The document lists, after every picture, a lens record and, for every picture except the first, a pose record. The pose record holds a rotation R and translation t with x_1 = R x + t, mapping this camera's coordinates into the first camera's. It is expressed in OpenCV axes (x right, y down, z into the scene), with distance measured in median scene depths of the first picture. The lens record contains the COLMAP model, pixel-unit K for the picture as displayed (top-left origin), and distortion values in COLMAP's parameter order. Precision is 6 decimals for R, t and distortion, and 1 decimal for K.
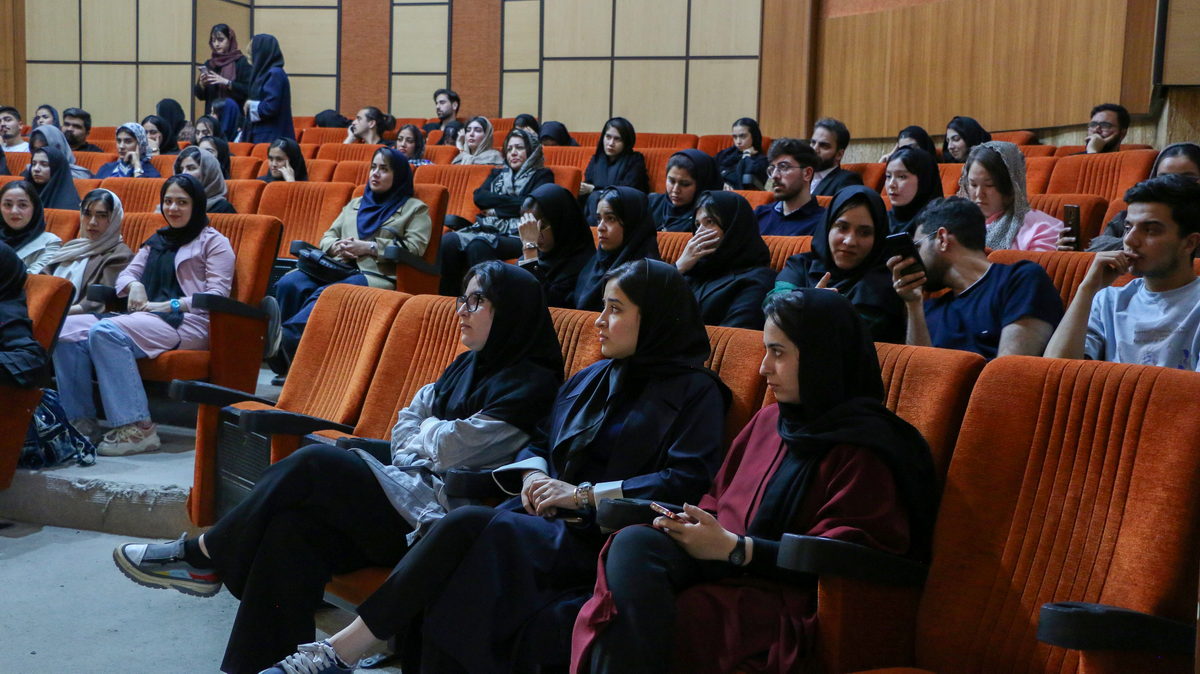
lens RADIAL K [[1490.4, 0, 593.7], [0, 1490.4, 334.7], [0, 0, 1]] dist [-0.082375, 0.563467]
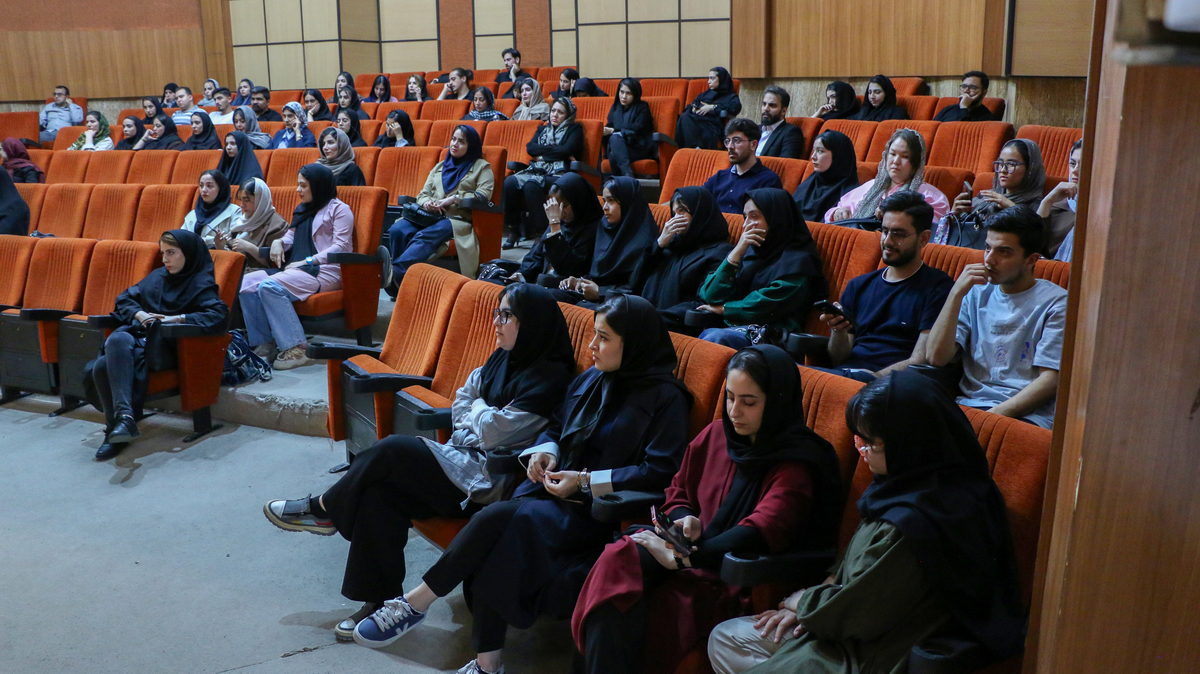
lens RADIAL K [[978.9, 0, 600.0], [0, 978.9, 337.0], [0, 0, 1]] dist [-0.182189, 0.161054]
pose [[0.998367, -0.037469, -0.043132, 0.028377], [0.044545, 0.983212, 0.176945, -0.100123], [0.035778, -0.178577, 0.983275, 0.084197]]
